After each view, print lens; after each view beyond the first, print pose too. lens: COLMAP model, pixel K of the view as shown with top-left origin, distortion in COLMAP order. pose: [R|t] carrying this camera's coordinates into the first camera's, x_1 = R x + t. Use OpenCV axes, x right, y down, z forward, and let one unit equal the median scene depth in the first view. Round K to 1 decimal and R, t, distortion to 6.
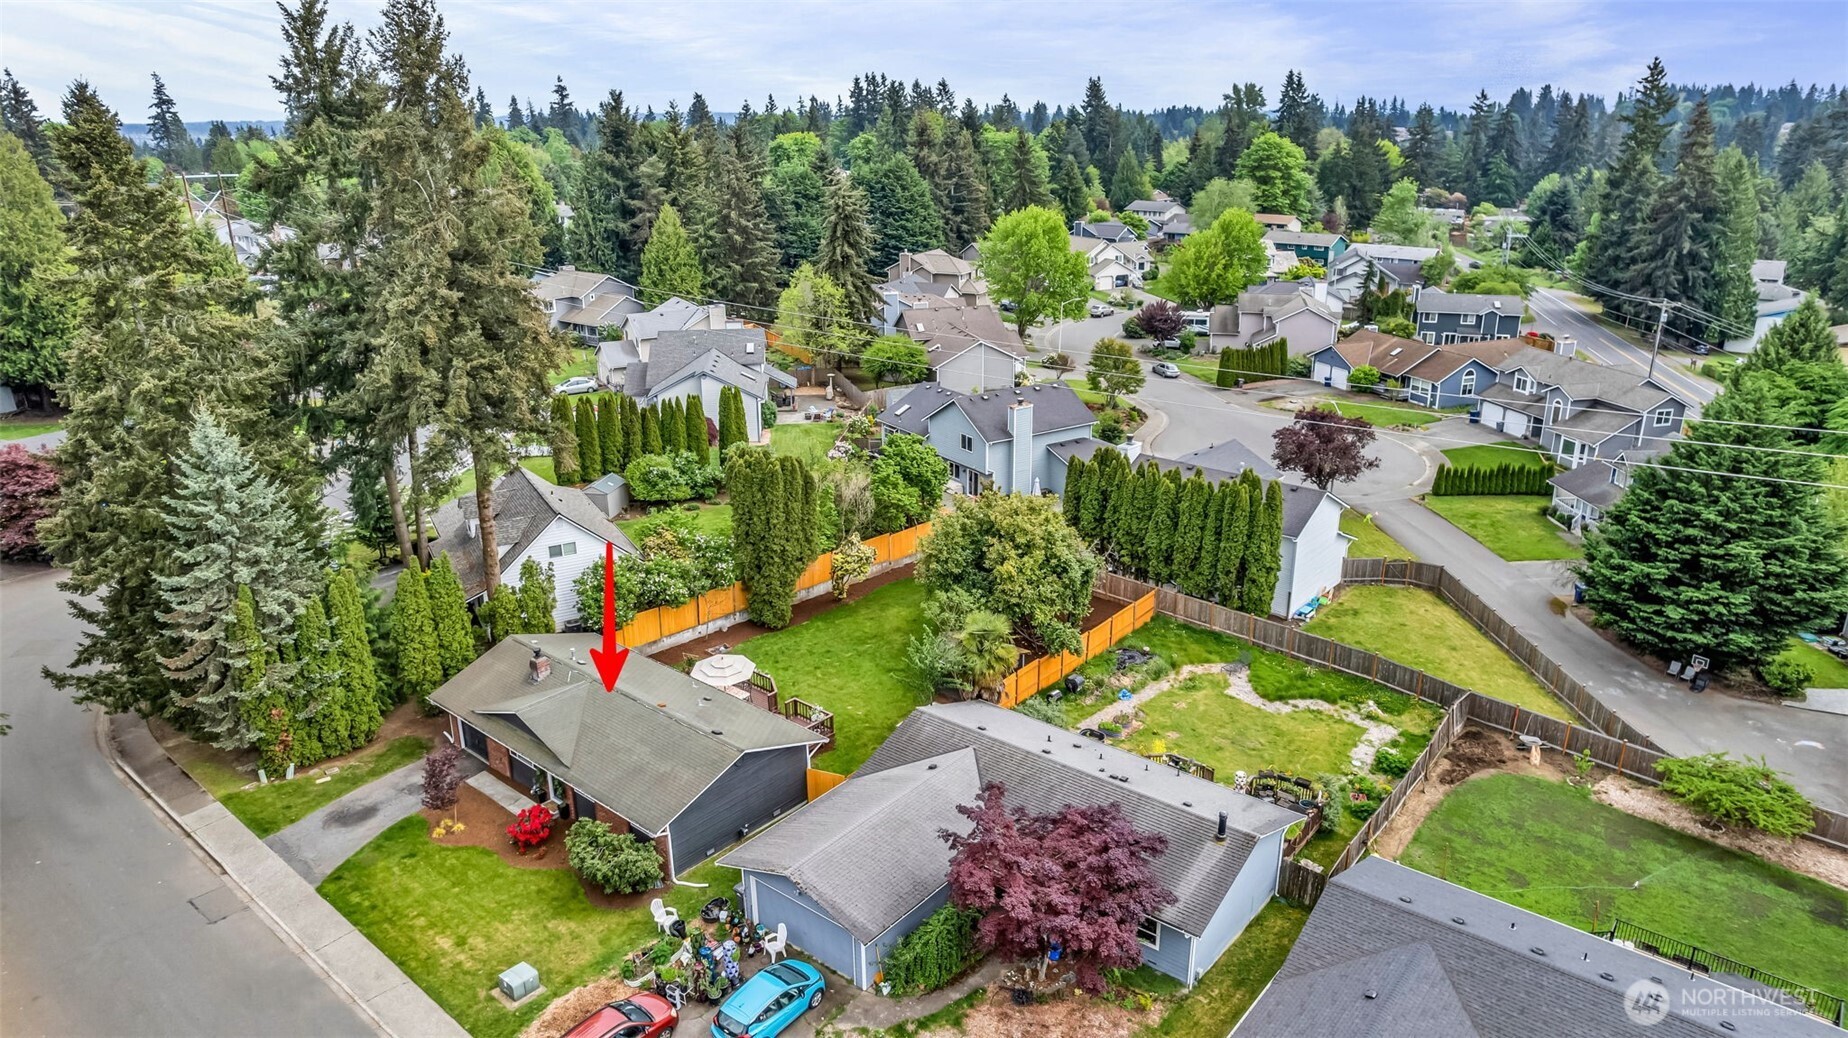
lens RADIAL K [[1162.0, 0, 924.6], [0, 1162.0, 515.9], [0, 0, 1]] dist [-0.041070, 0.021023]
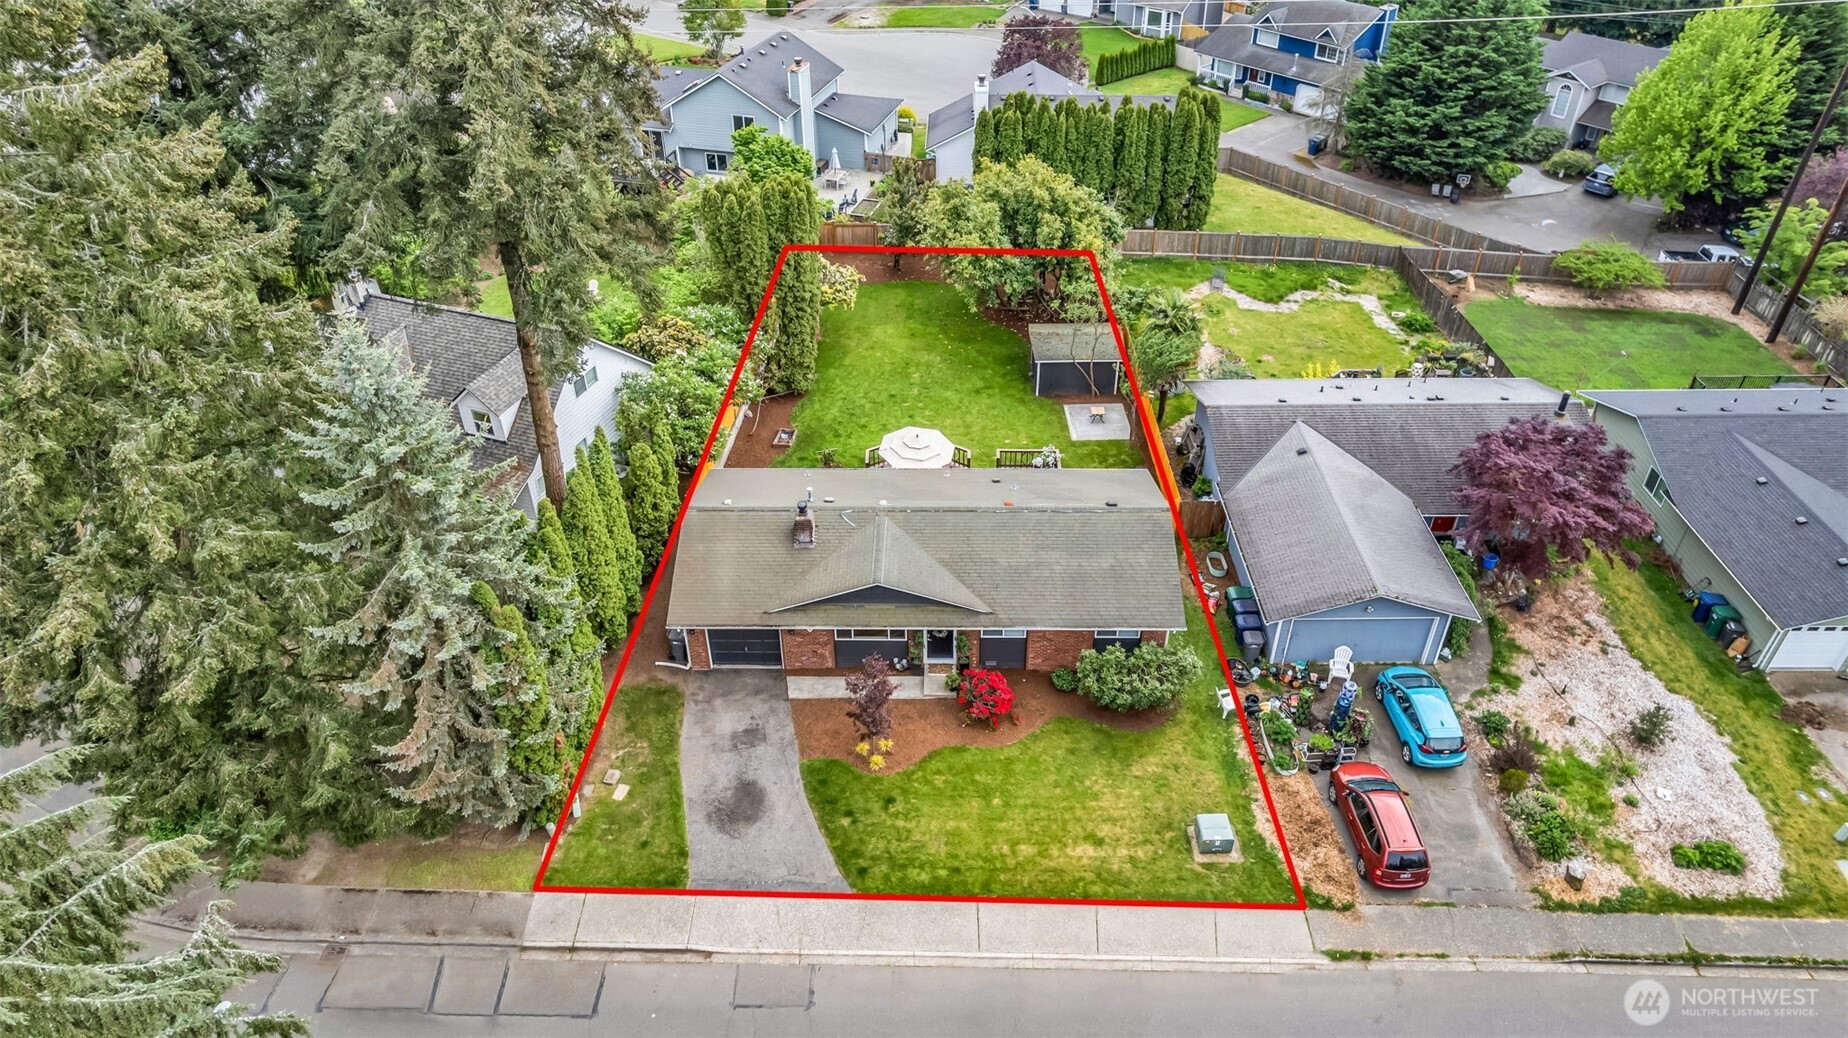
lens RADIAL K [[1162.0, 0, 923.1], [0, 1162.0, 519.6], [0, 0, 1]] dist [-0.041070, 0.021023]
pose [[0.774515, -0.379194, 0.506300, -0.673375], [0.207108, 0.908301, 0.363449, -0.136638], [-0.597690, -0.176638, 0.782026, 0.371860]]
